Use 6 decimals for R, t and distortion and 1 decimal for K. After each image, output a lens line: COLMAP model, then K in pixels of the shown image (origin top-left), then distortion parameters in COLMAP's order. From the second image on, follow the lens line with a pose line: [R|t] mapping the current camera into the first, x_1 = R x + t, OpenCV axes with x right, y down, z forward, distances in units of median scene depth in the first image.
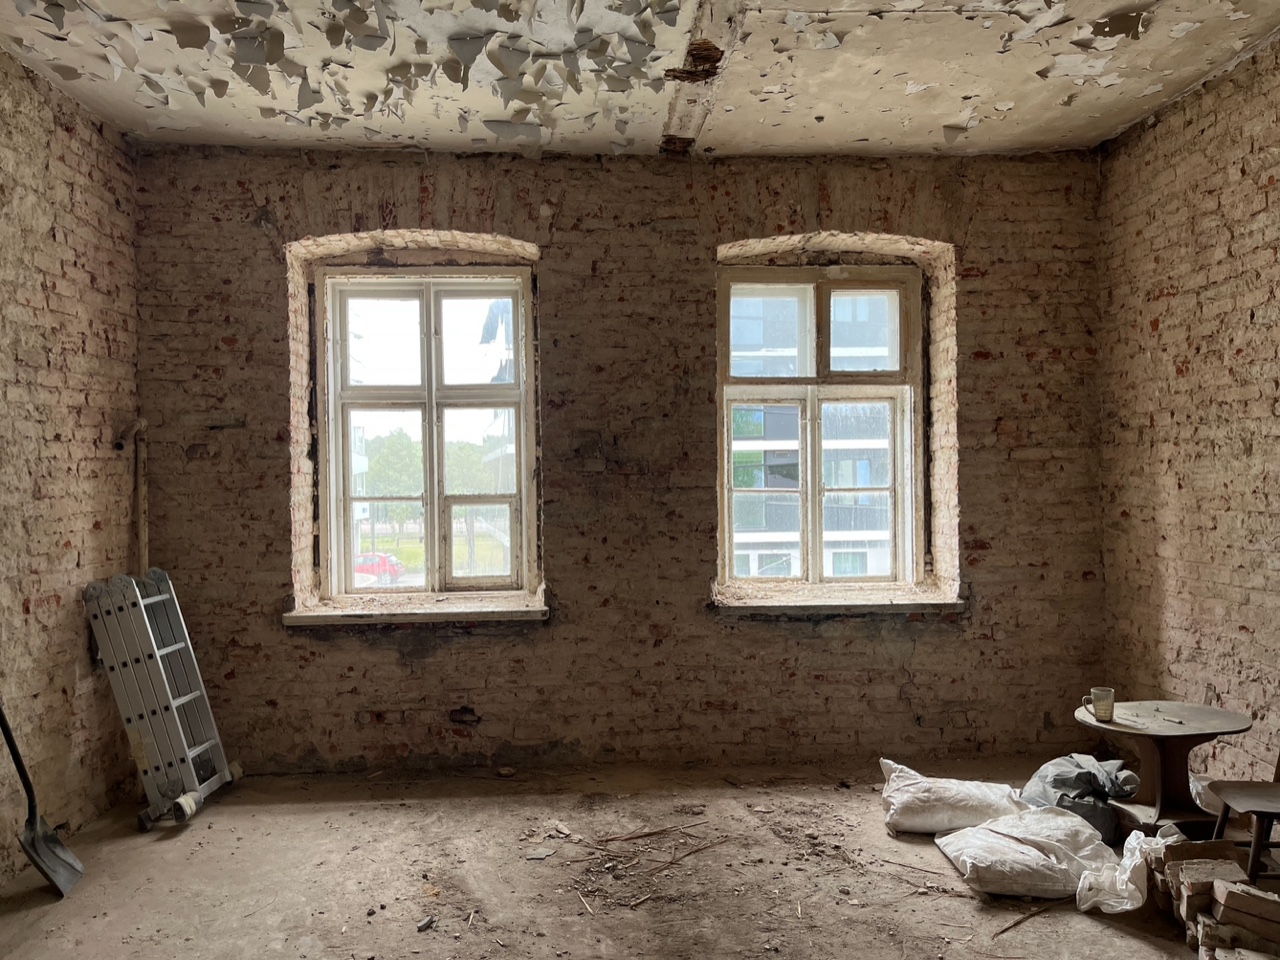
lens RADIAL K [[968.9, 0, 640.0], [0, 968.9, 480.0], [0, 0, 1]] dist [0.040317, -0.006534]
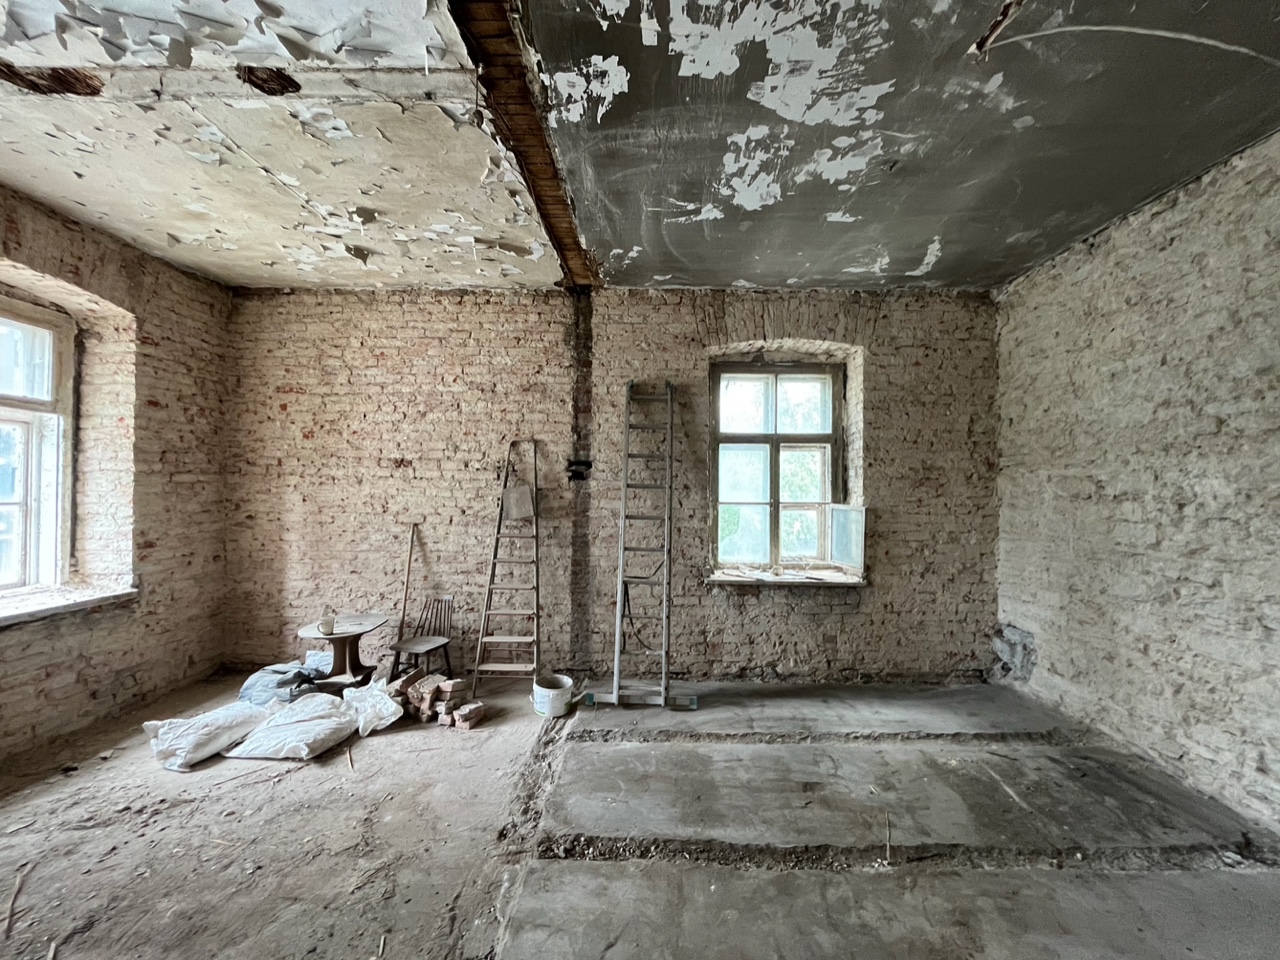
lens RADIAL K [[514.5, 0, 641.5], [0, 514.5, 482.6], [0, 0, 1]] dist [-0.000887, 0.000200]
pose [[0.087788, 0.025300, 0.995818, -0.318087], [-0.007544, 0.999666, -0.024732, -0.006903], [-0.996111, -0.005341, 0.087950, 0.283588]]
